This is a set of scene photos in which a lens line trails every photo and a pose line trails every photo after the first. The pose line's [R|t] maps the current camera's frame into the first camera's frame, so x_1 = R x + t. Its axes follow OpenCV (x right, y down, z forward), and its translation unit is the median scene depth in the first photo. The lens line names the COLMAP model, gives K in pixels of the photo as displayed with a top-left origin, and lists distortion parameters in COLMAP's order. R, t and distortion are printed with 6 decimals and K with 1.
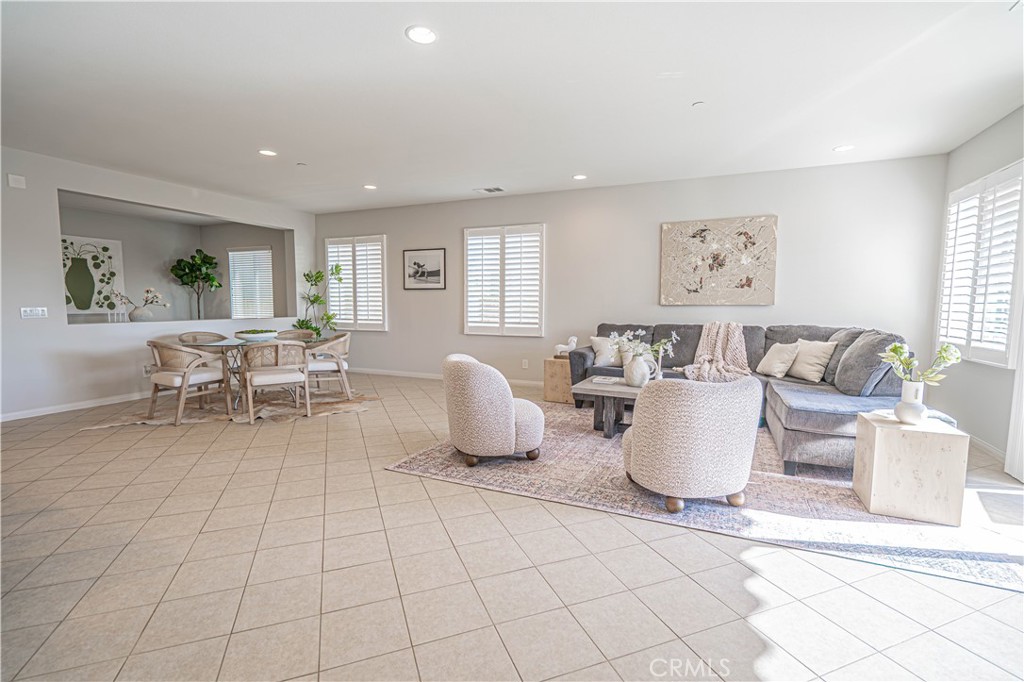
lens RADIAL K [[470.5, 0, 512.3], [0, 470.5, 342.4], [0, 0, 1]] dist [0.000374, -0.000106]
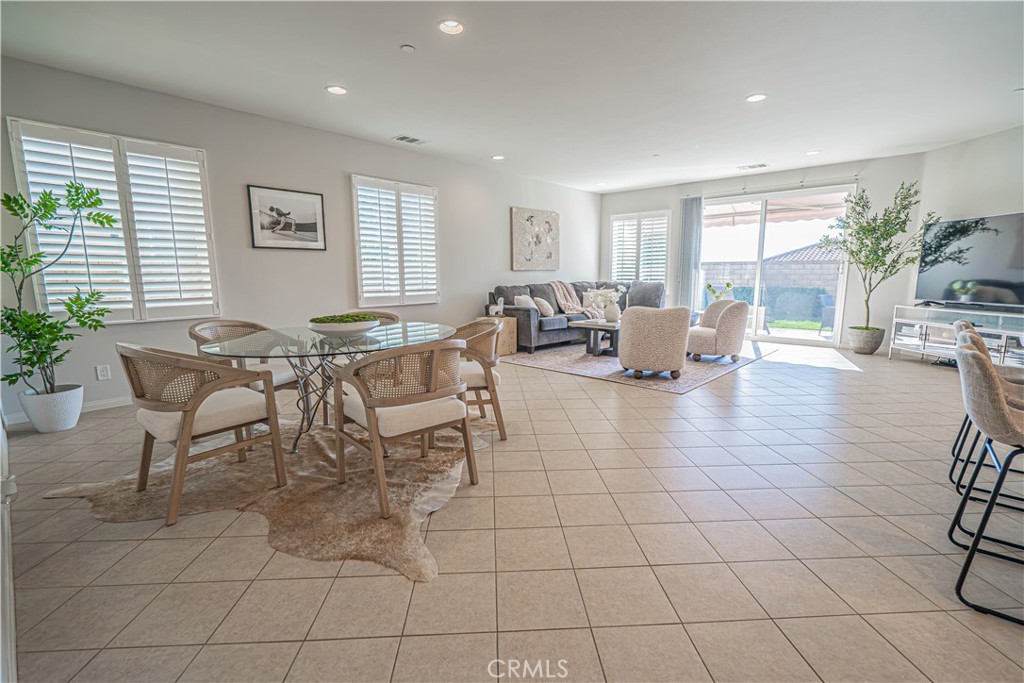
lens RADIAL K [[470.5, 0, 514.7], [0, 470.5, 344.3], [0, 0, 1]] dist [0.000374, -0.000106]
pose [[0.303706, -0.149319, 0.940992, -0.774097], [0.084358, 0.987978, 0.129549, -0.037478], [-0.949024, 0.040035, 0.312651, 0.489171]]
